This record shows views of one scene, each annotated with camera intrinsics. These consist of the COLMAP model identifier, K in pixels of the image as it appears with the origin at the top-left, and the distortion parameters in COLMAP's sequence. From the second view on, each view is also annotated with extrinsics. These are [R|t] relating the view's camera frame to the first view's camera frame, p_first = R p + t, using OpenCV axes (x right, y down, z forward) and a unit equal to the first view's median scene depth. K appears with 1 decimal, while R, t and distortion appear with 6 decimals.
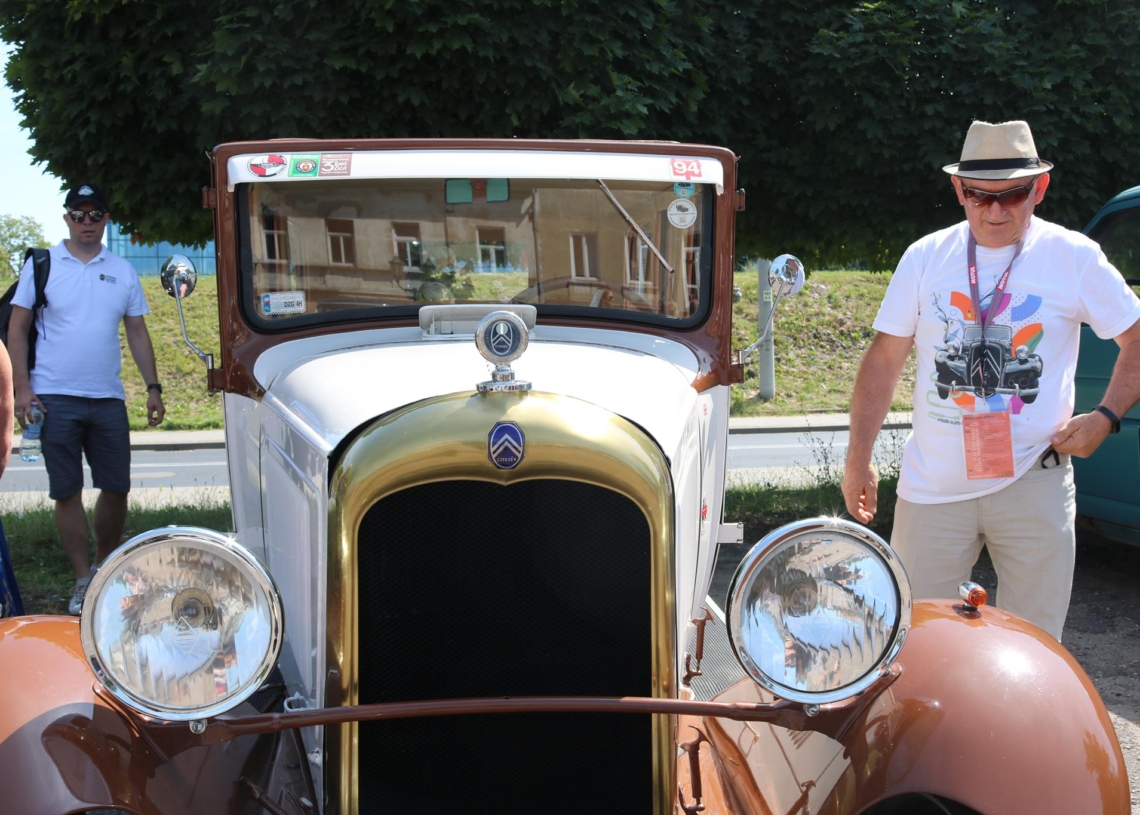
lens RADIAL K [[1270.1, 0, 570.0], [0, 1270.1, 407.5], [0, 0, 1]] dist [-0.068263, 0.020406]
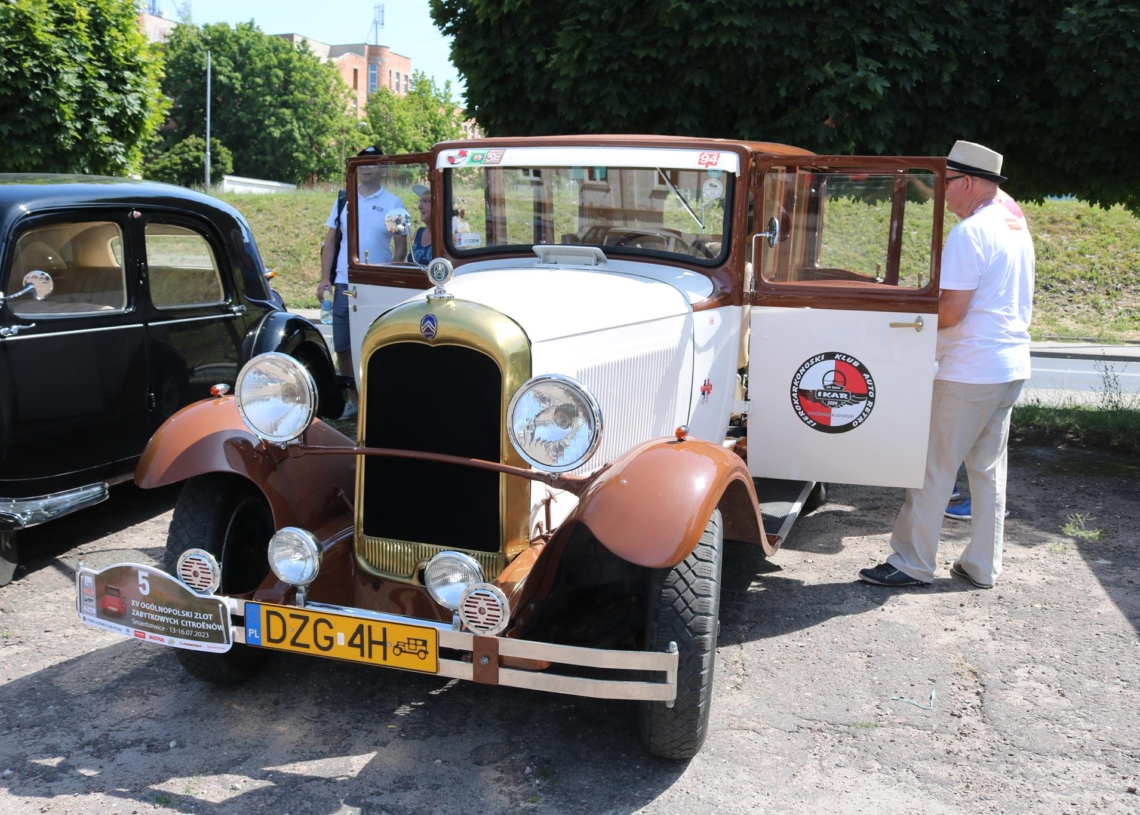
lens RADIAL K [[1155.5, 0, 570.0], [0, 1155.5, 407.5], [0, 0, 1]] dist [-0.137320, 0.168337]
pose [[0.915705, 0.090581, -0.391509, 0.255043], [-0.058165, 0.993881, 0.093905, -0.007627], [0.397619, -0.063217, 0.915370, -0.167365]]
